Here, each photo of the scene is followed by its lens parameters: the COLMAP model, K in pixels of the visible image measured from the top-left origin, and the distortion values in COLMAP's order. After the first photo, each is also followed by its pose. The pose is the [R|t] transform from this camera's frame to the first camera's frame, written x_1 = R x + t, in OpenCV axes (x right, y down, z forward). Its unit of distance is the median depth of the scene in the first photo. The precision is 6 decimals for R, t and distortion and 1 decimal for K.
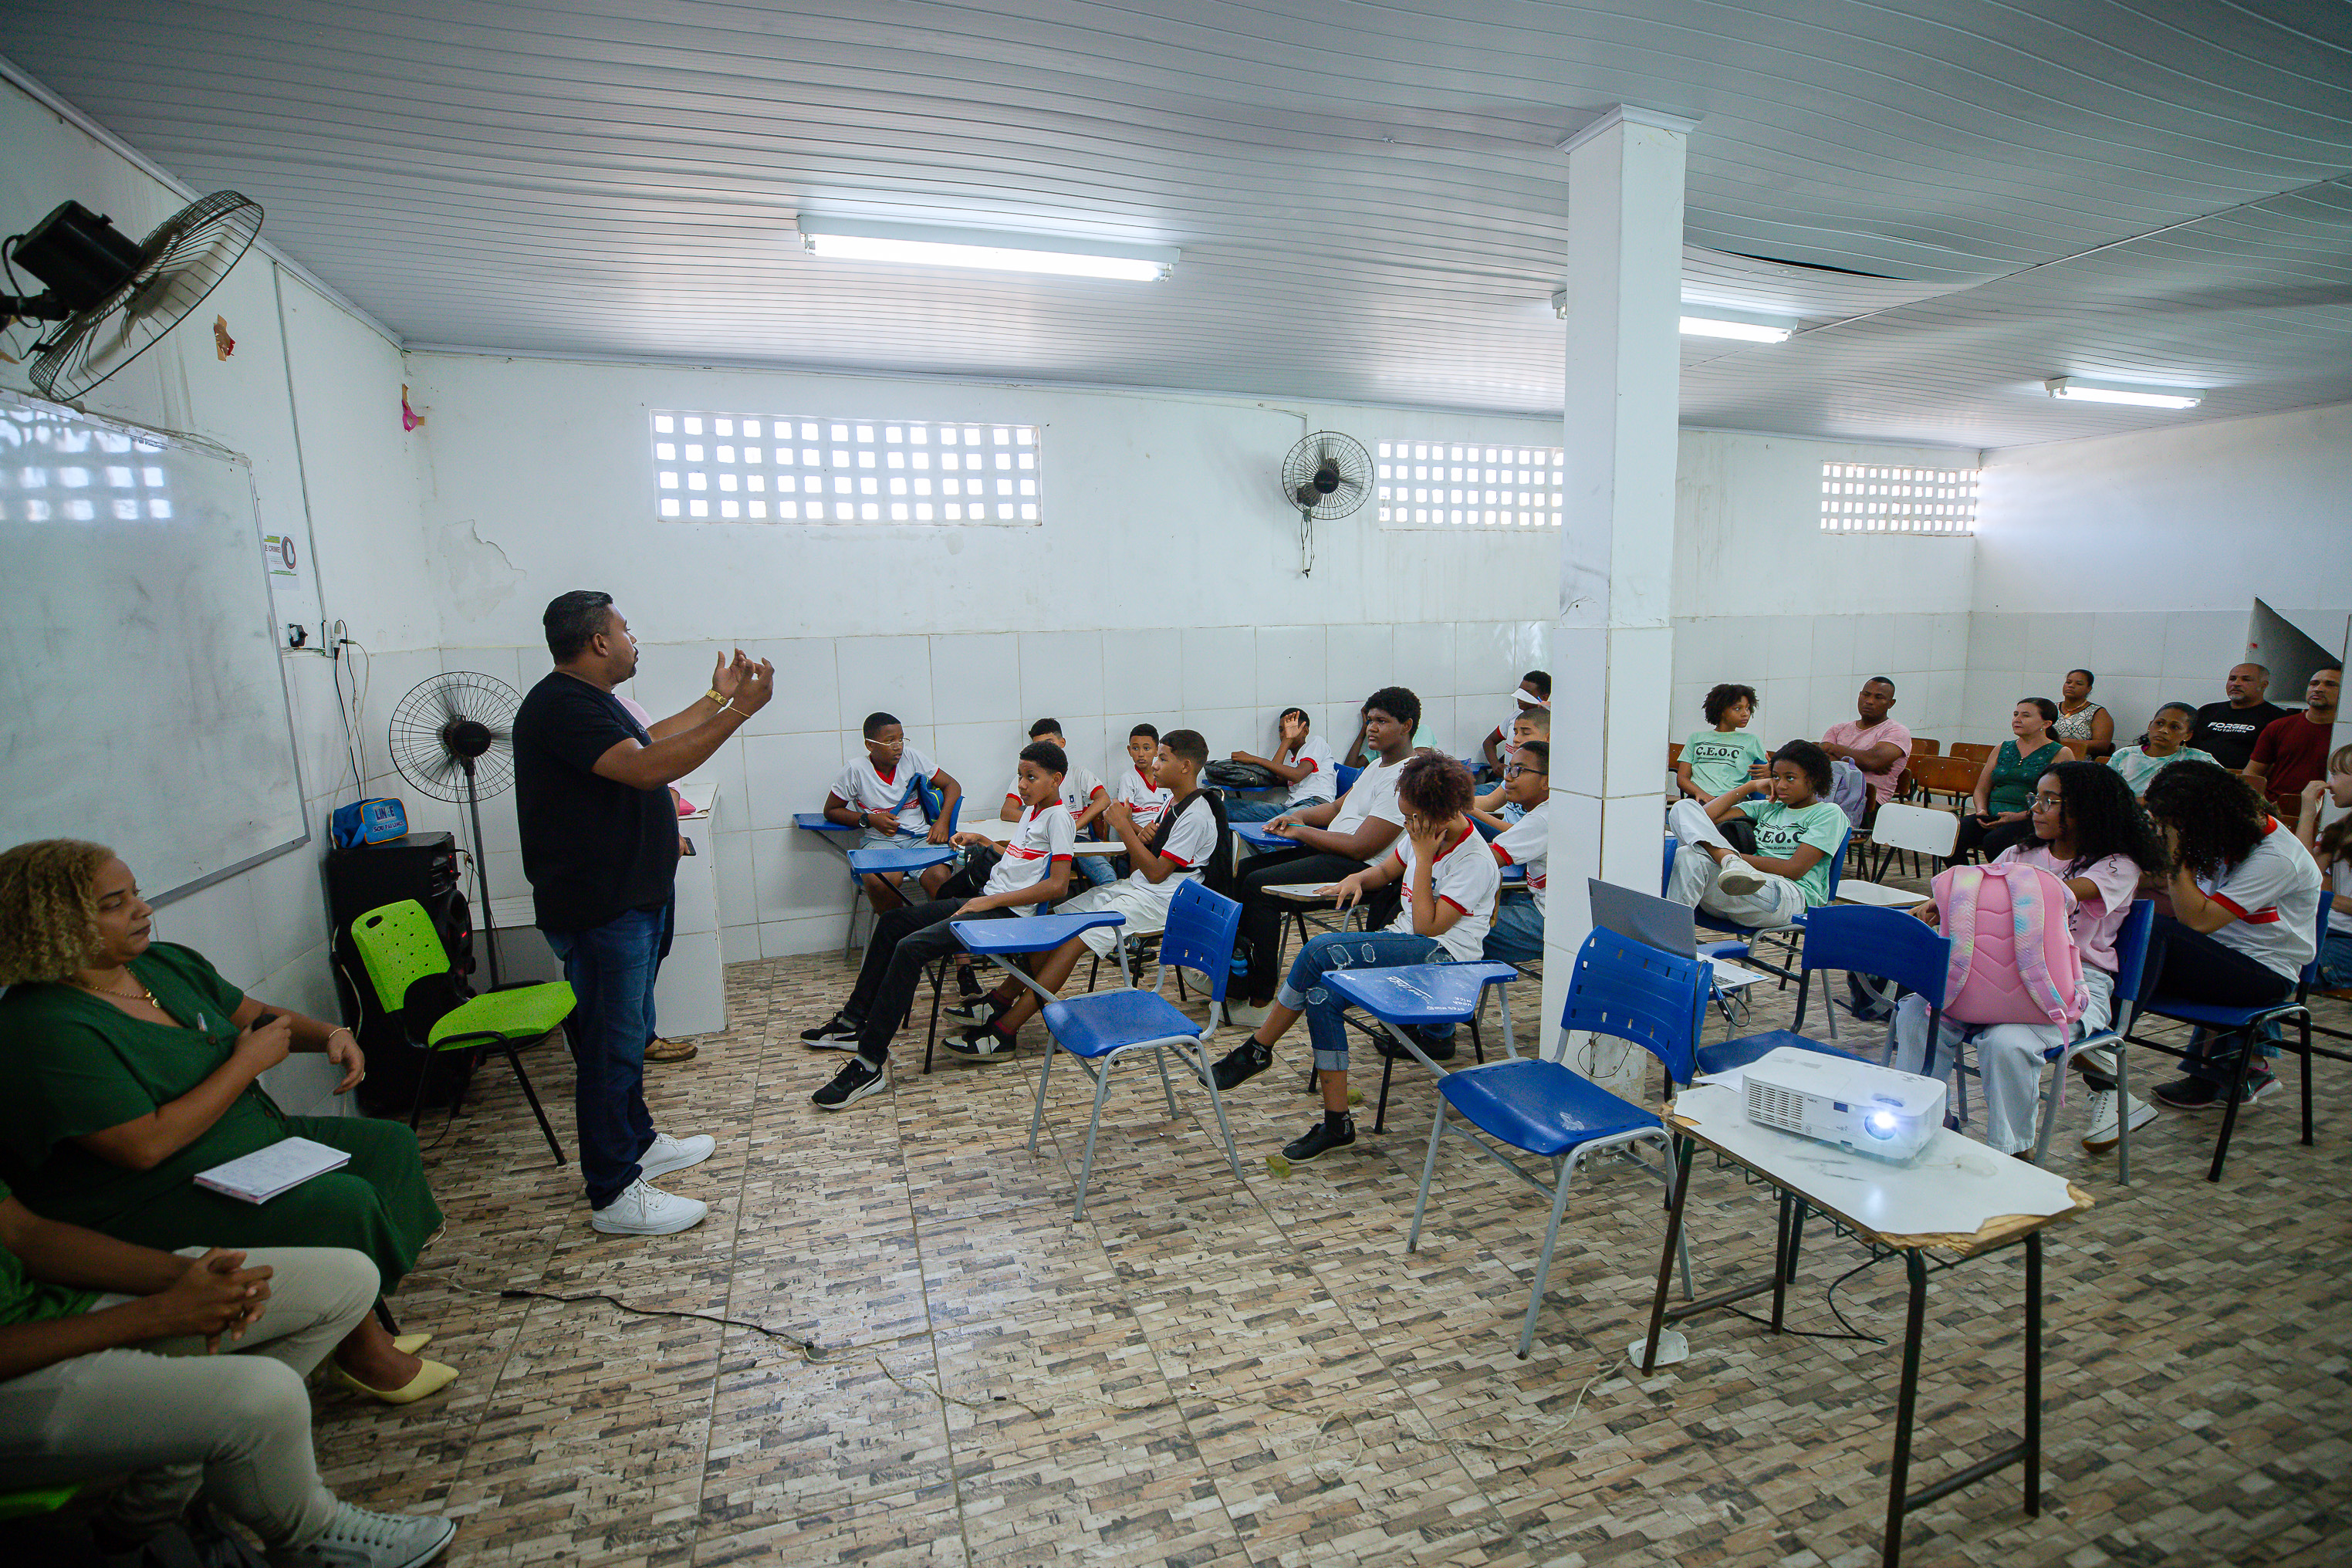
lens RADIAL K [[1069.5, 0, 1176.0], [0, 1069.5, 784.0], [0, 0, 1]] dist [-0.044504, 0.011181]
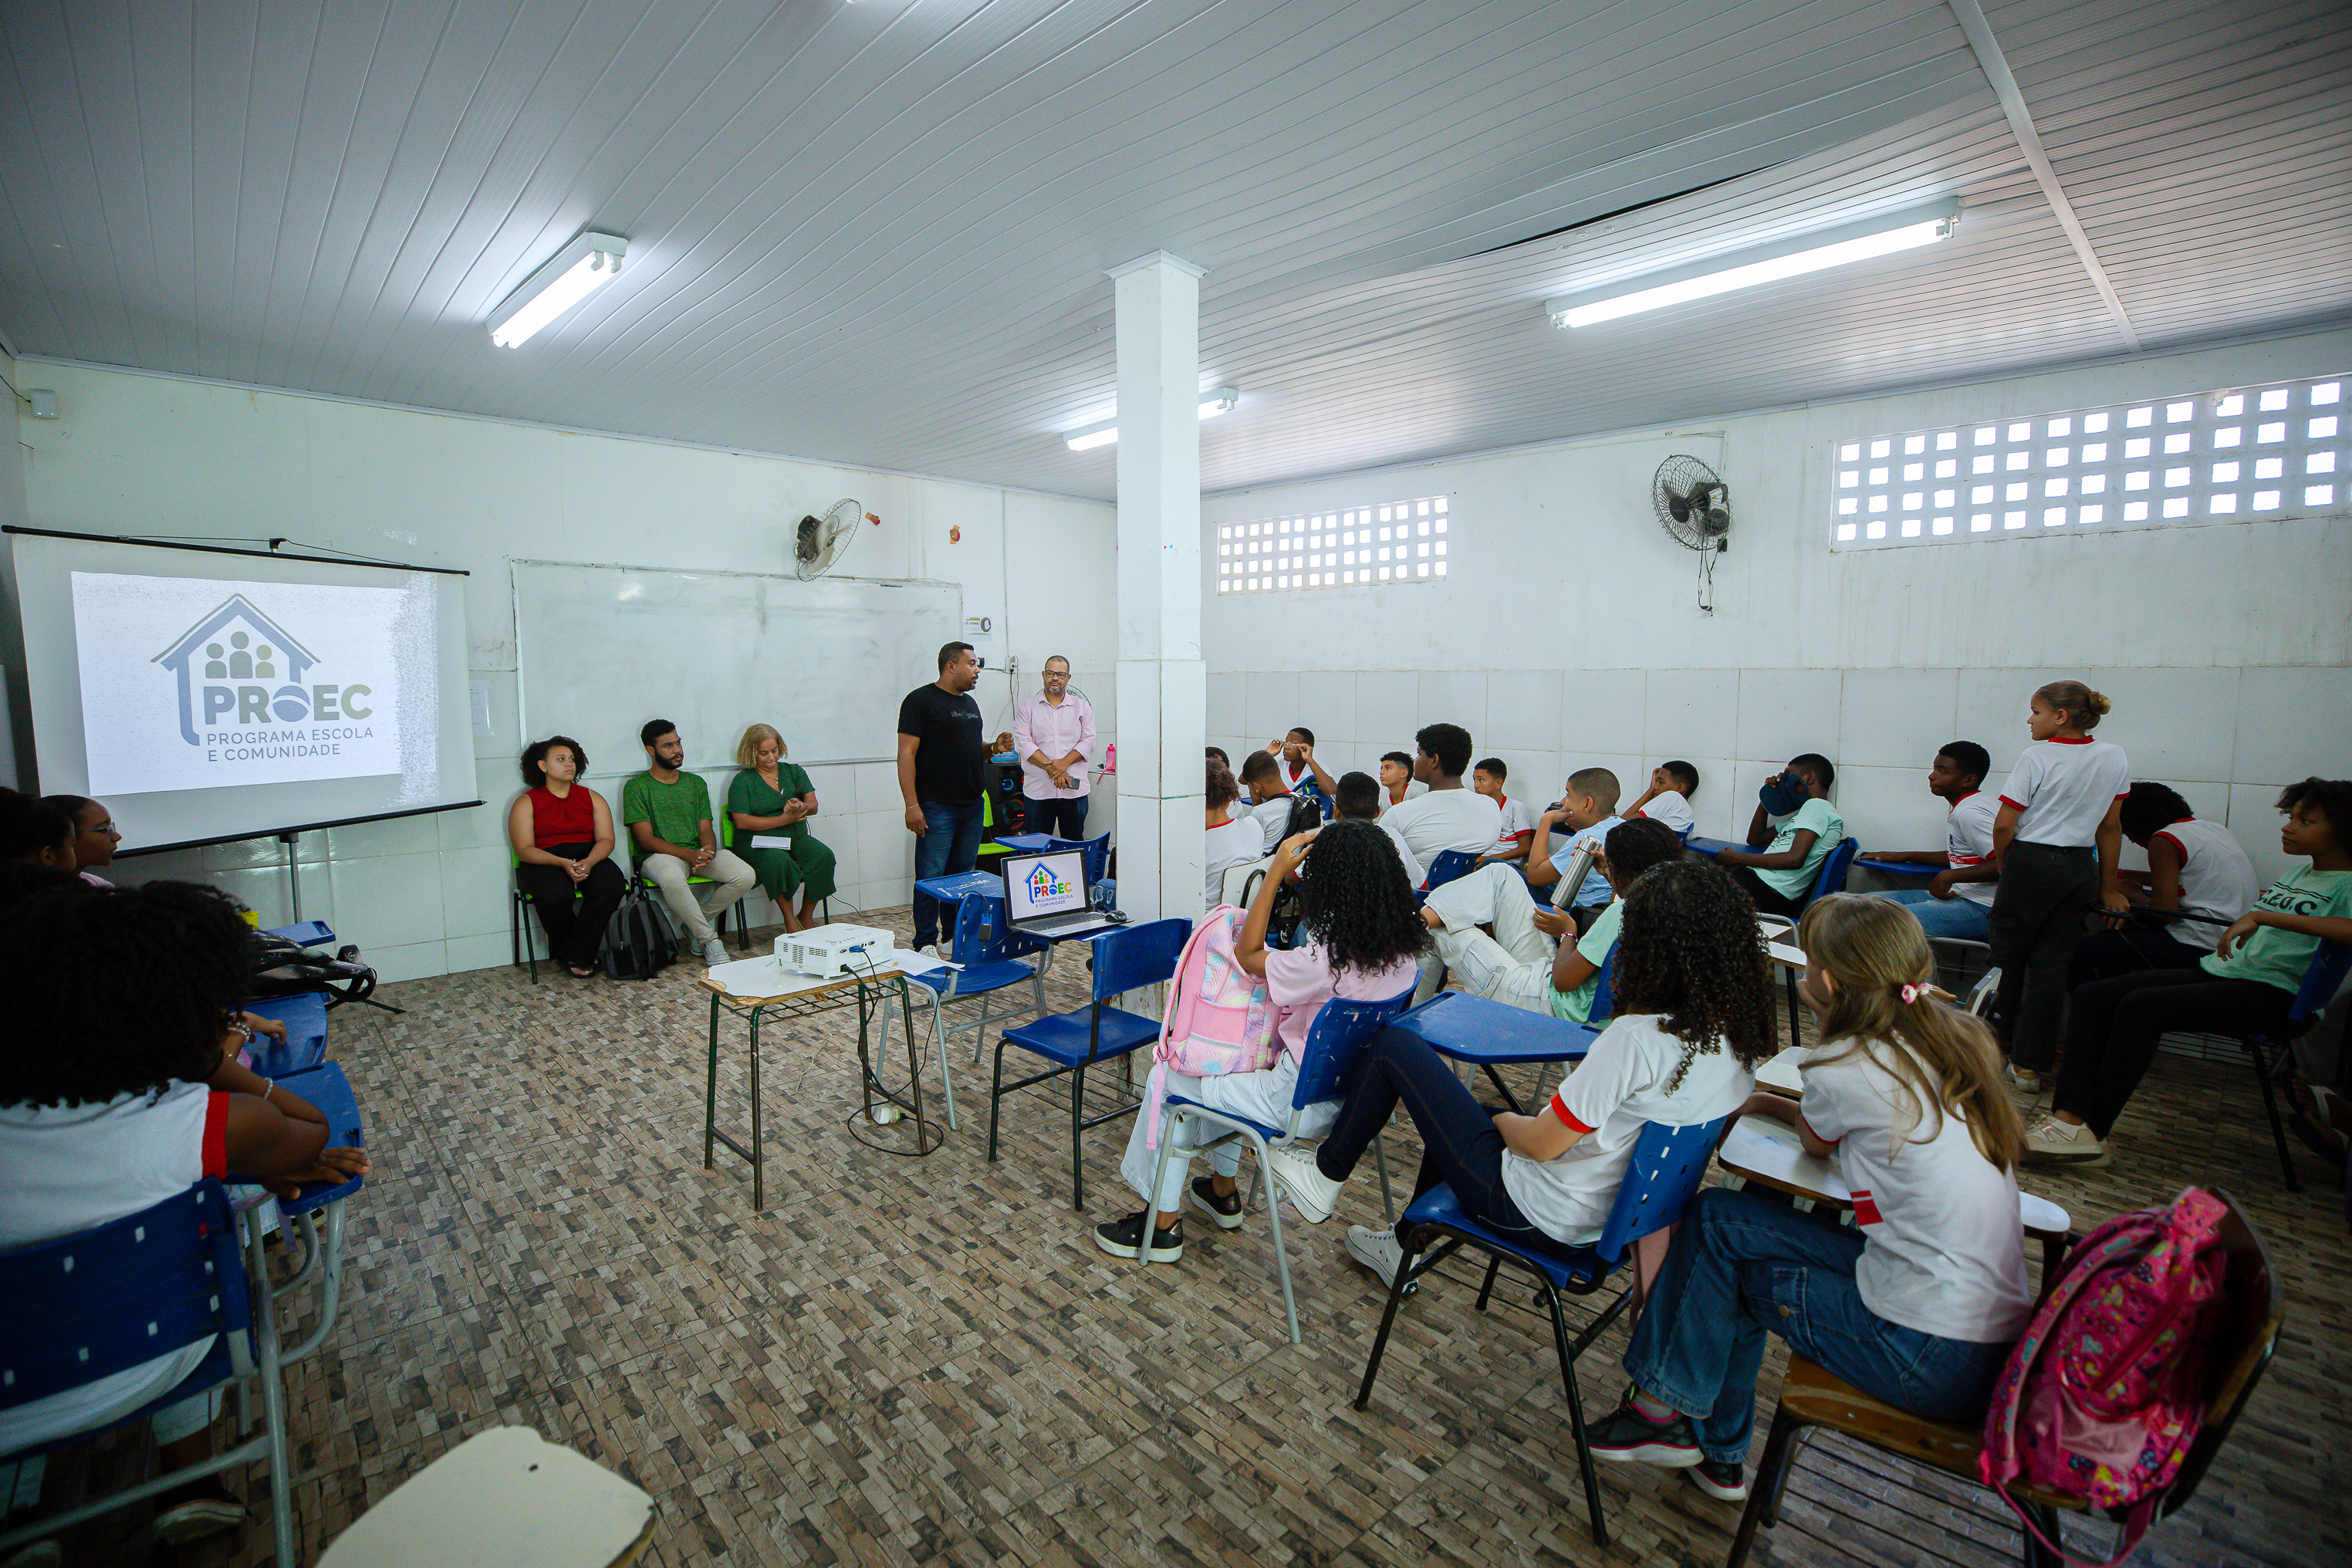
lens RADIAL K [[1069.5, 0, 1176.0], [0, 1069.5, 784.0], [0, 0, 1]] dist [-0.044504, 0.011181]
pose [[0.417855, 0.105925, -0.902318, 0.844216], [-0.145256, 0.988193, 0.048740, -0.037335], [0.896827, 0.110701, 0.428307, 0.271797]]
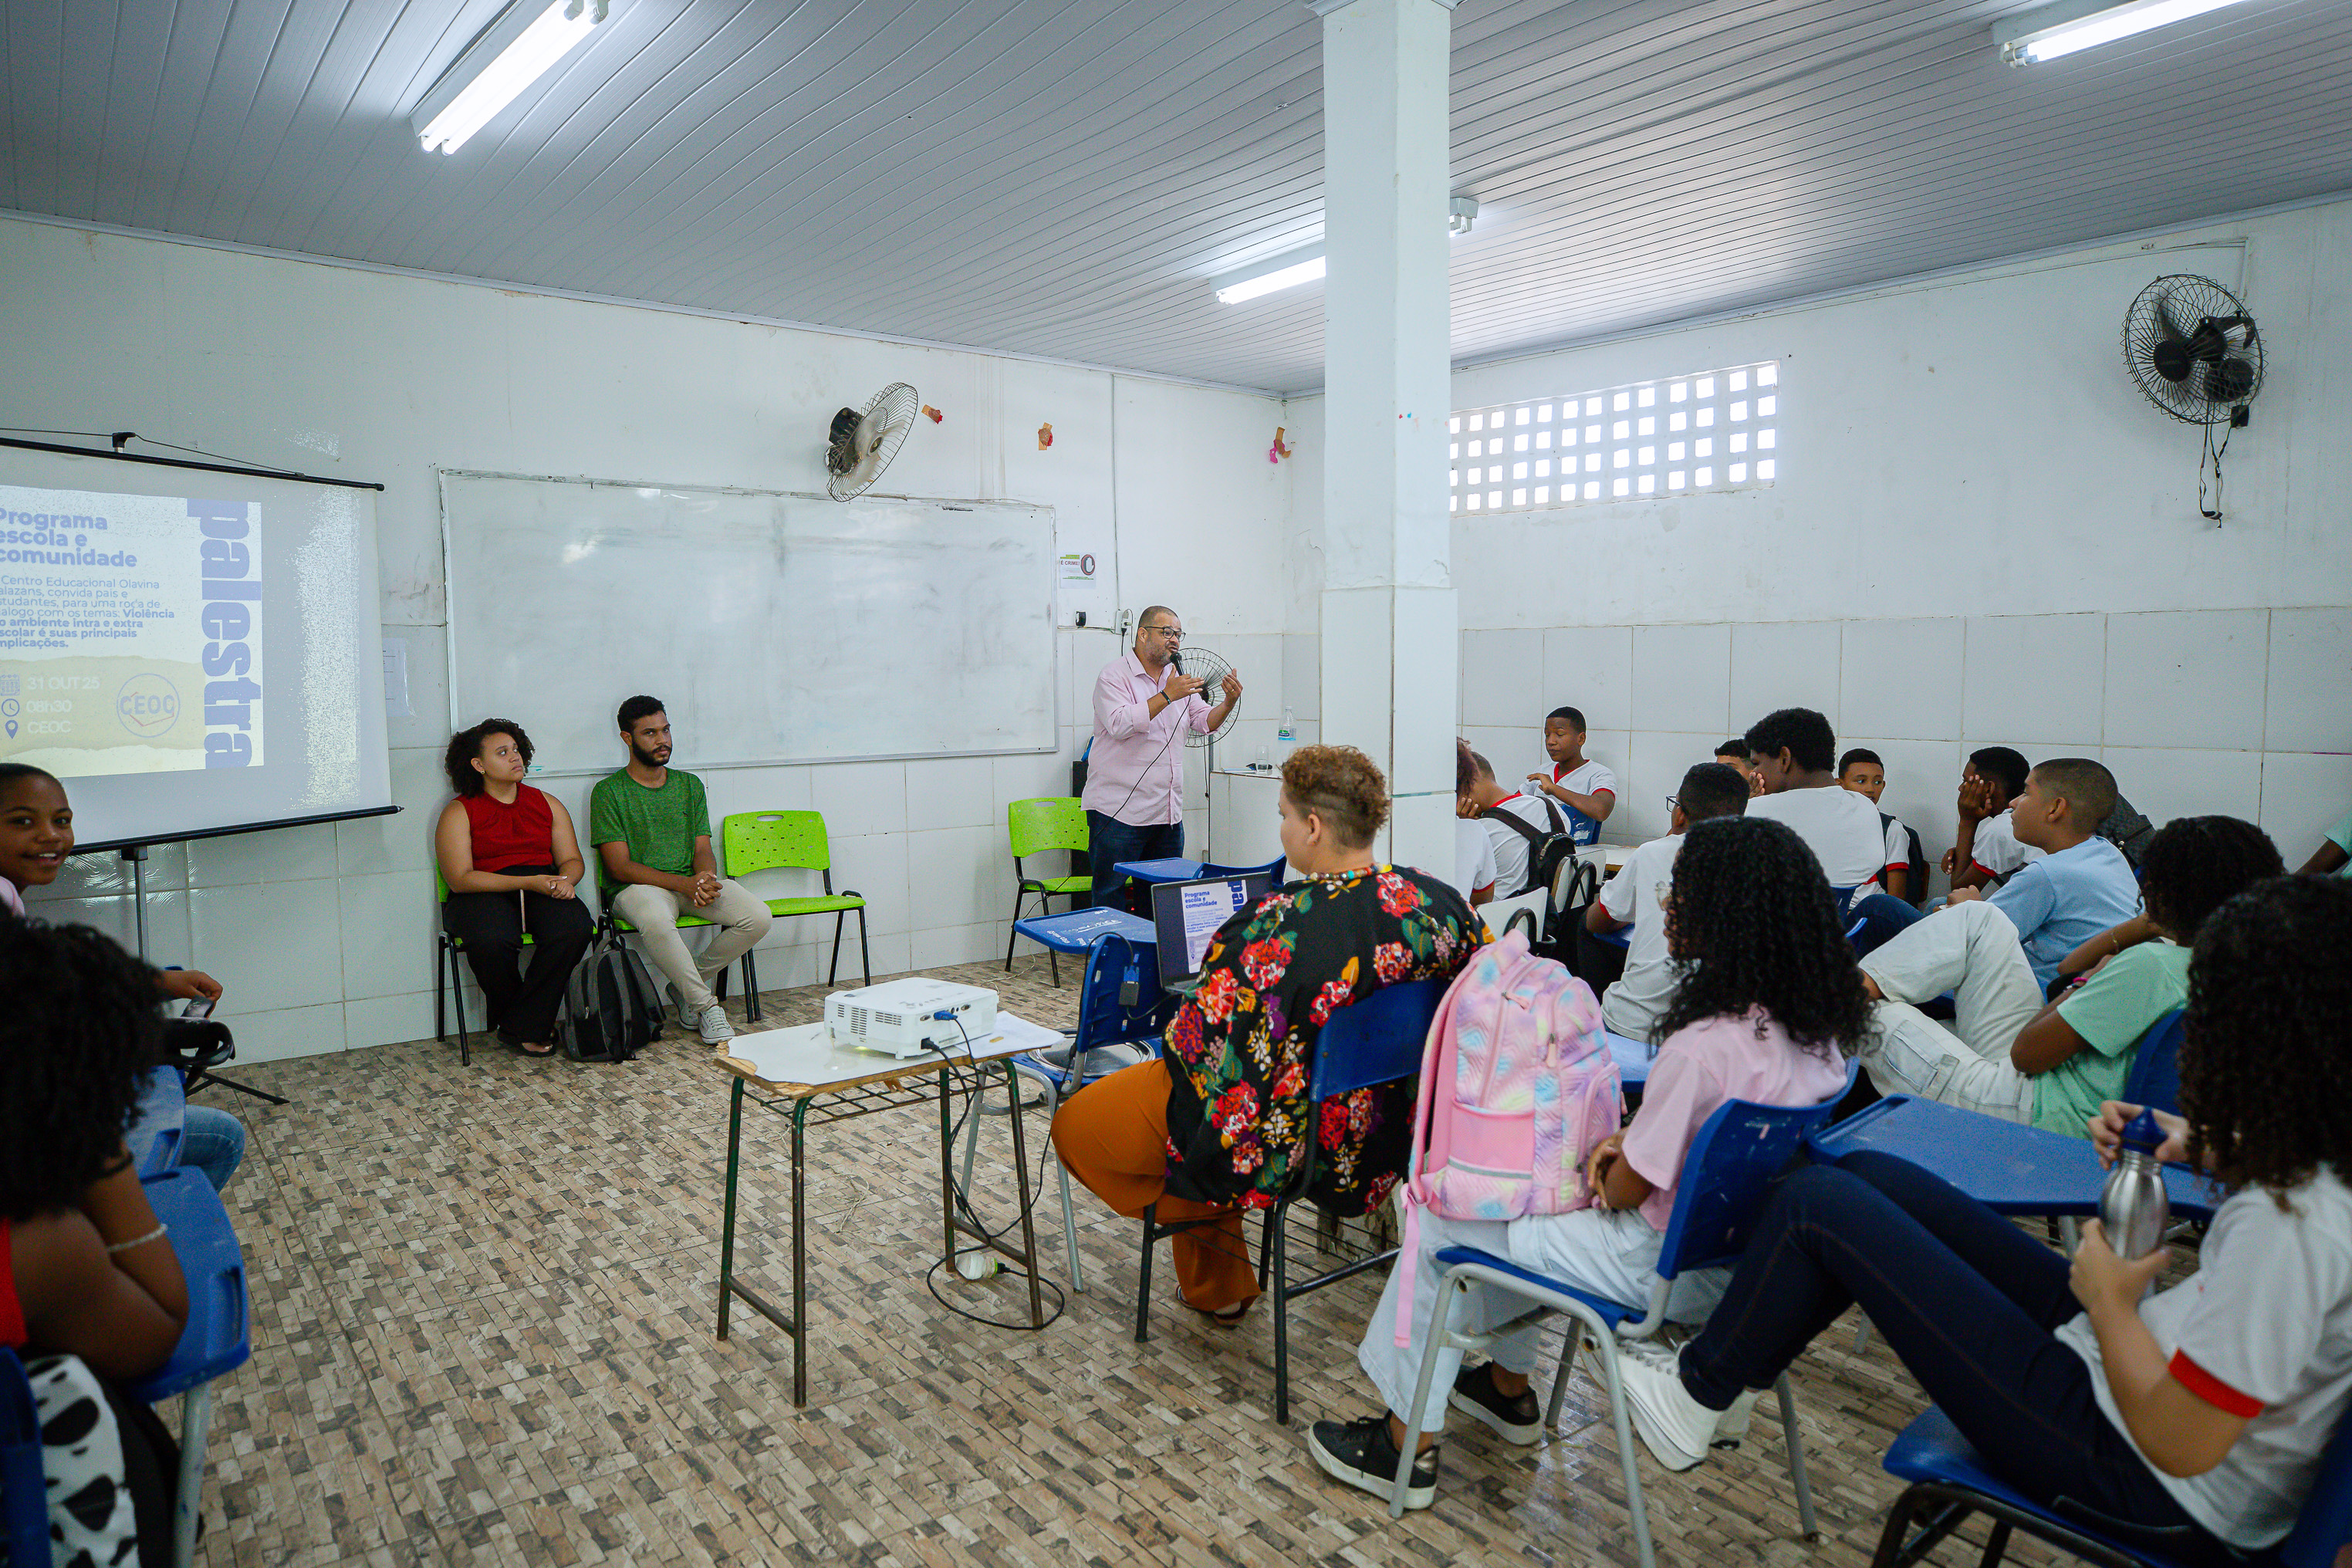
lens RADIAL K [[1494.3, 0, 1178.8], [0, 1494.3, 781.4], [0, 0, 1]] dist [-0.014595, 0.015601]
pose [[0.331294, 0.091665, -0.939064, 0.791992], [-0.144218, 0.988494, 0.045611, -0.017072], [0.932441, 0.120319, 0.340702, 0.257985]]
